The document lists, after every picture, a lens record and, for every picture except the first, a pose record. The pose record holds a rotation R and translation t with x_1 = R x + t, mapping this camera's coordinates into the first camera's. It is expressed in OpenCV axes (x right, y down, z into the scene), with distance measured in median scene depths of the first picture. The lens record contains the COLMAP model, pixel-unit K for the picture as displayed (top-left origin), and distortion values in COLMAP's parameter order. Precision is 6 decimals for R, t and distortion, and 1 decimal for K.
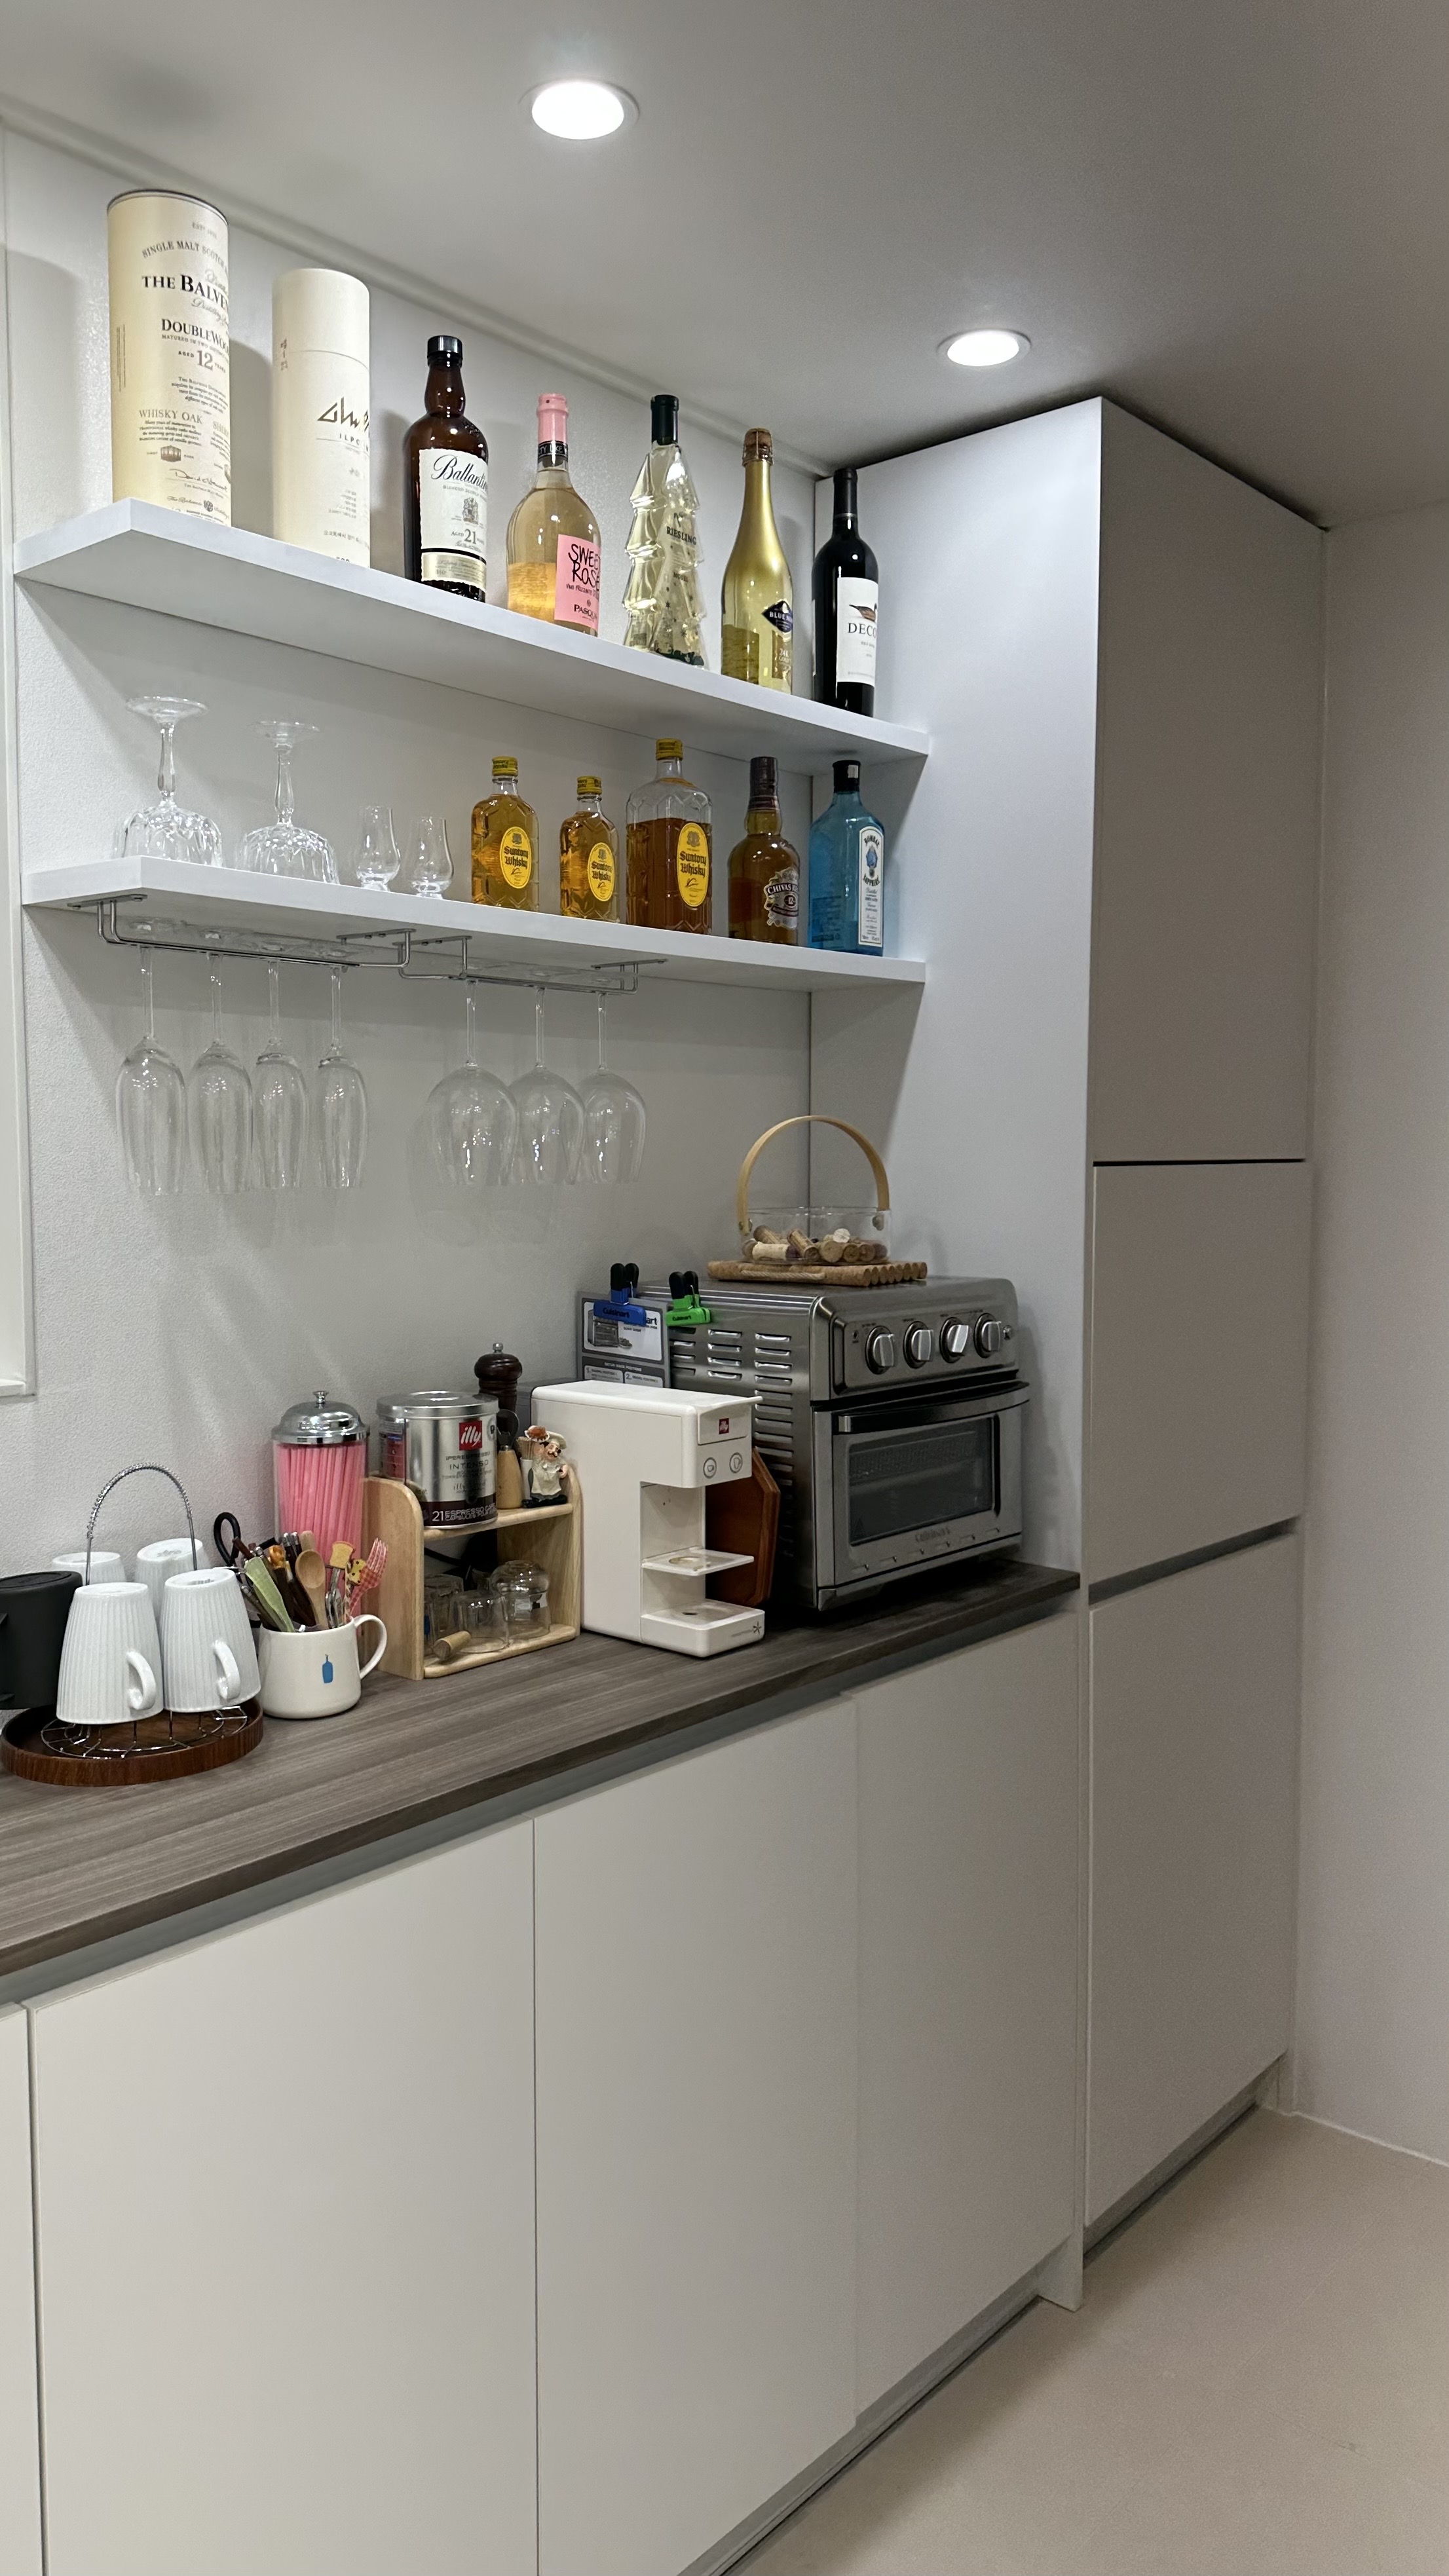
lens RADIAL K [[1893.2, 0, 724.5], [0, 1893.2, 1288.0], [0, 0, 1]] dist [0.109348, -0.208298]
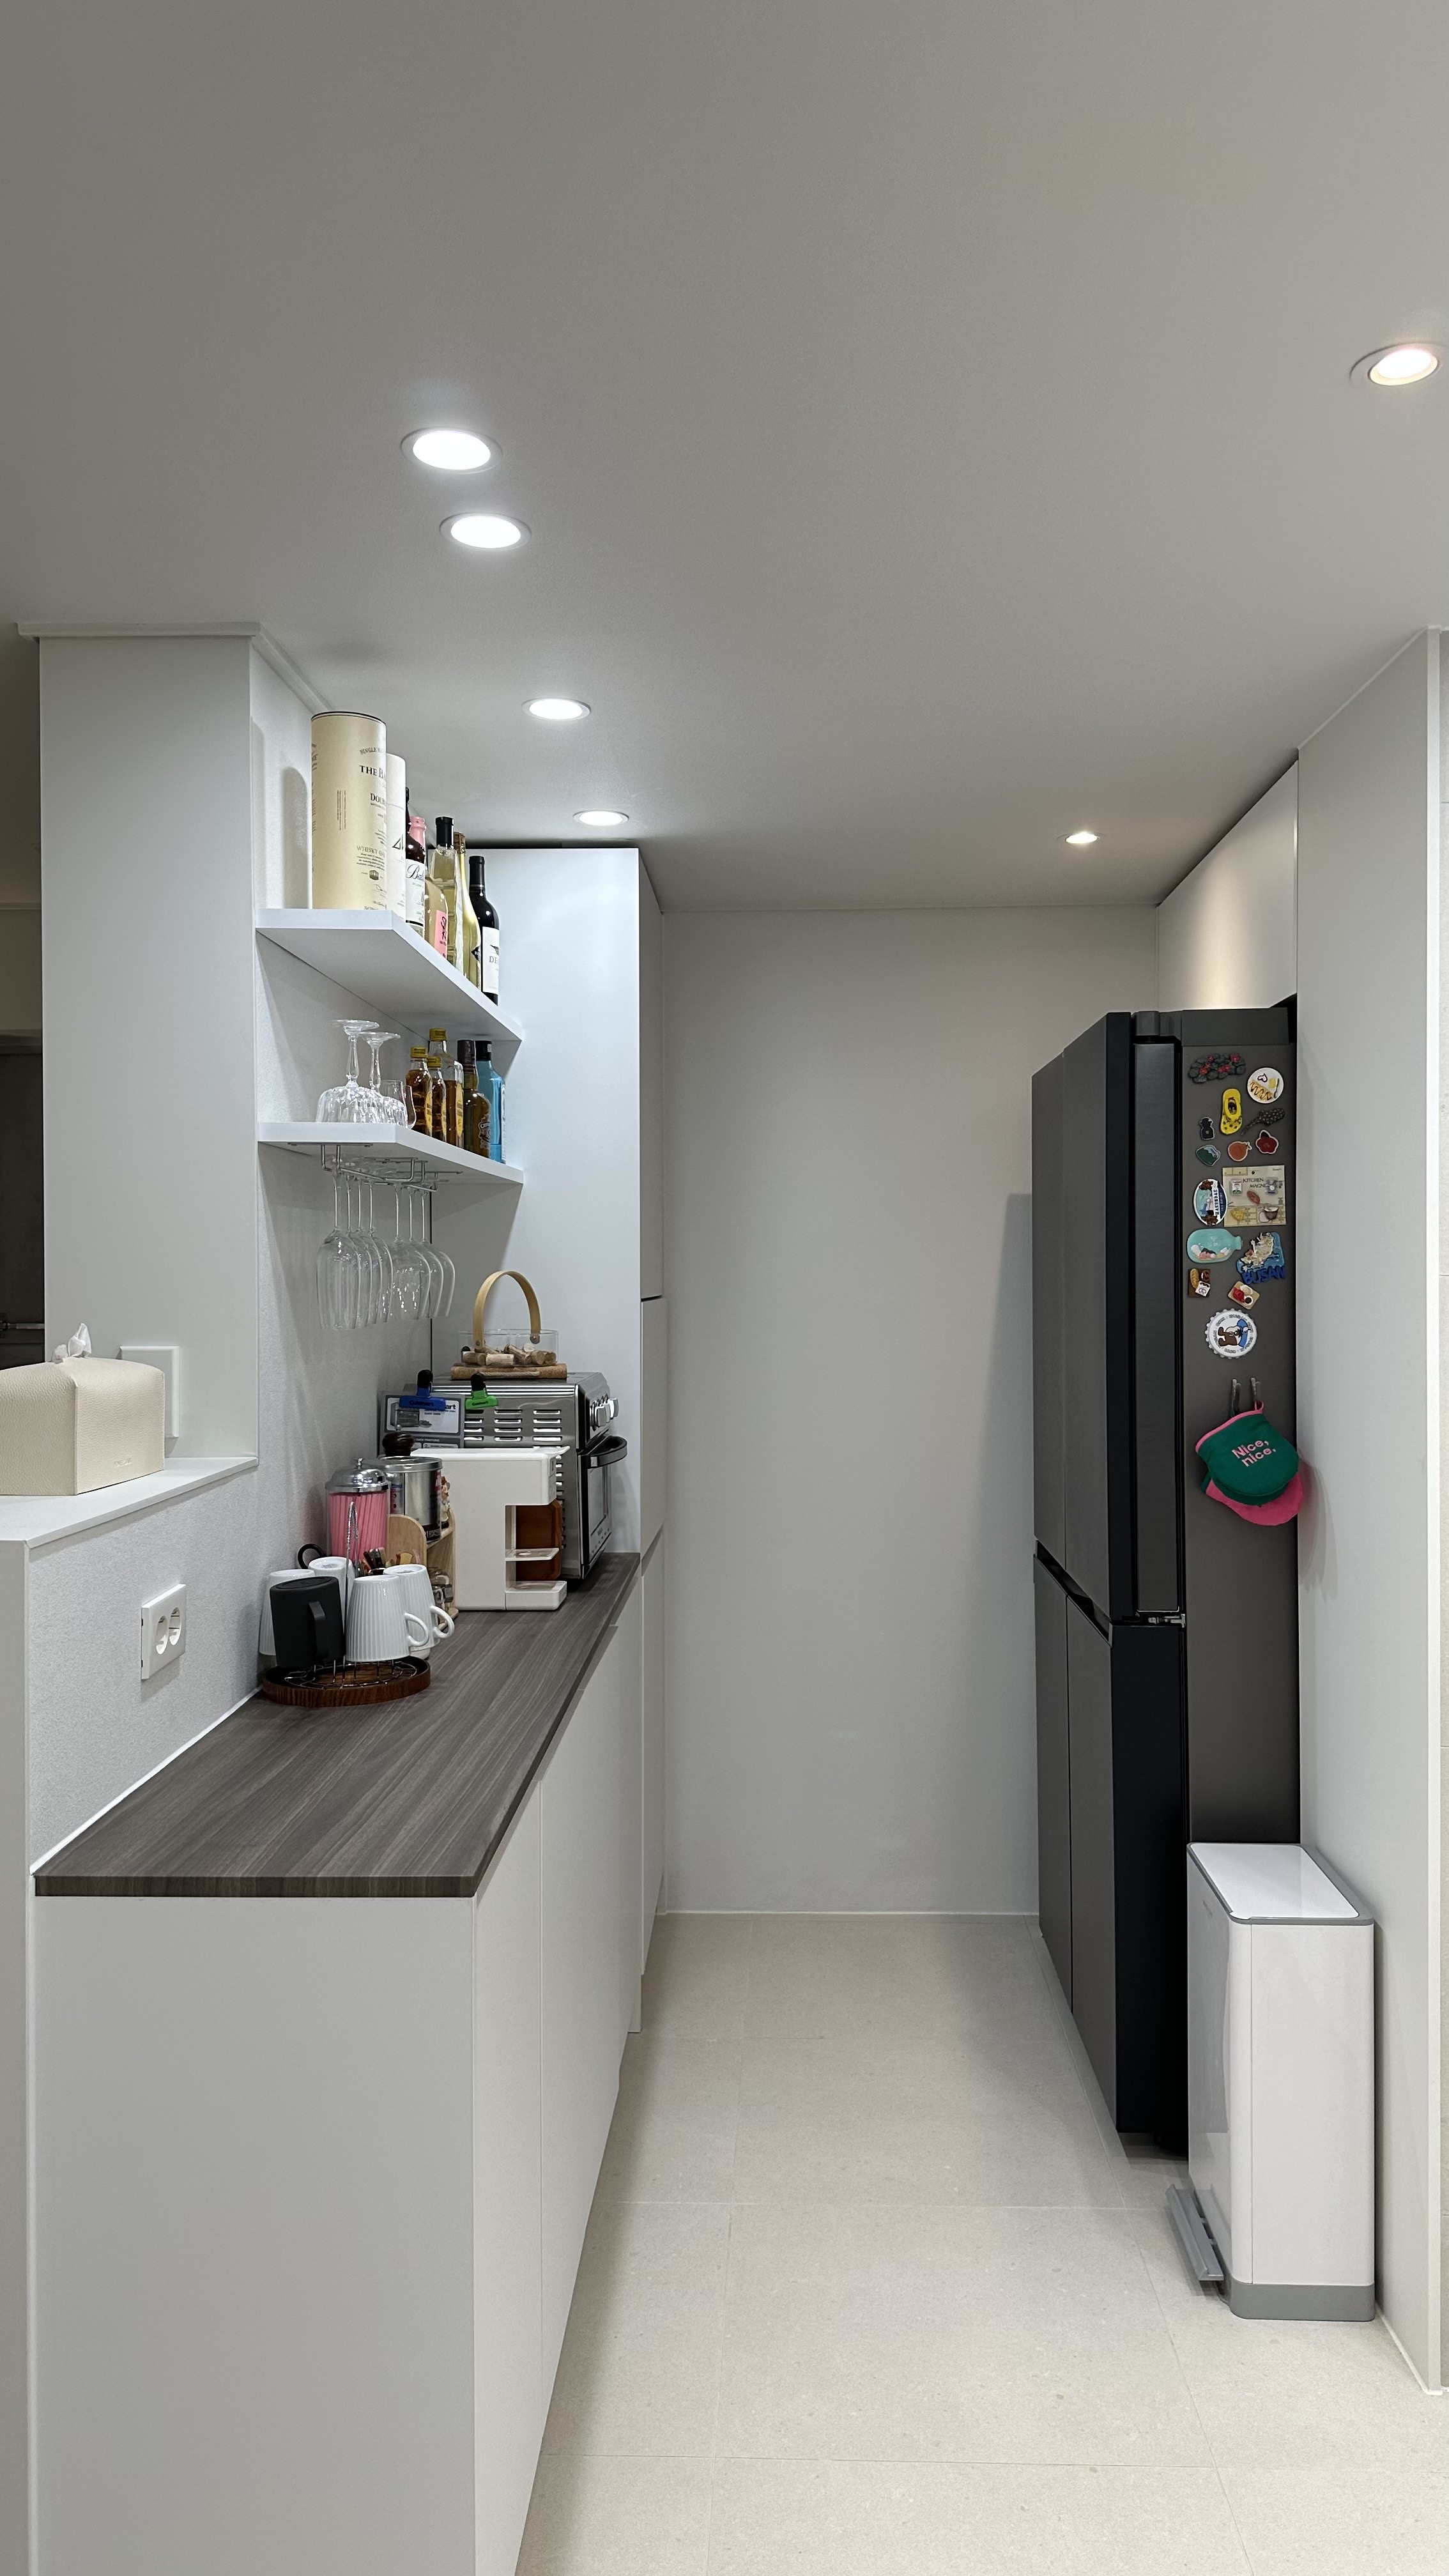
lens RADIAL K [[1893.1, 0, 724.5], [0, 1893.1, 1288.0], [0, 0, 1]] dist [0.109348, -0.208298]
pose [[0.773167, -0.006896, 0.634165, -0.827682], [0.048454, 0.997661, -0.048226, 0.006236], [-0.632348, 0.068014, 0.771693, -0.315658]]
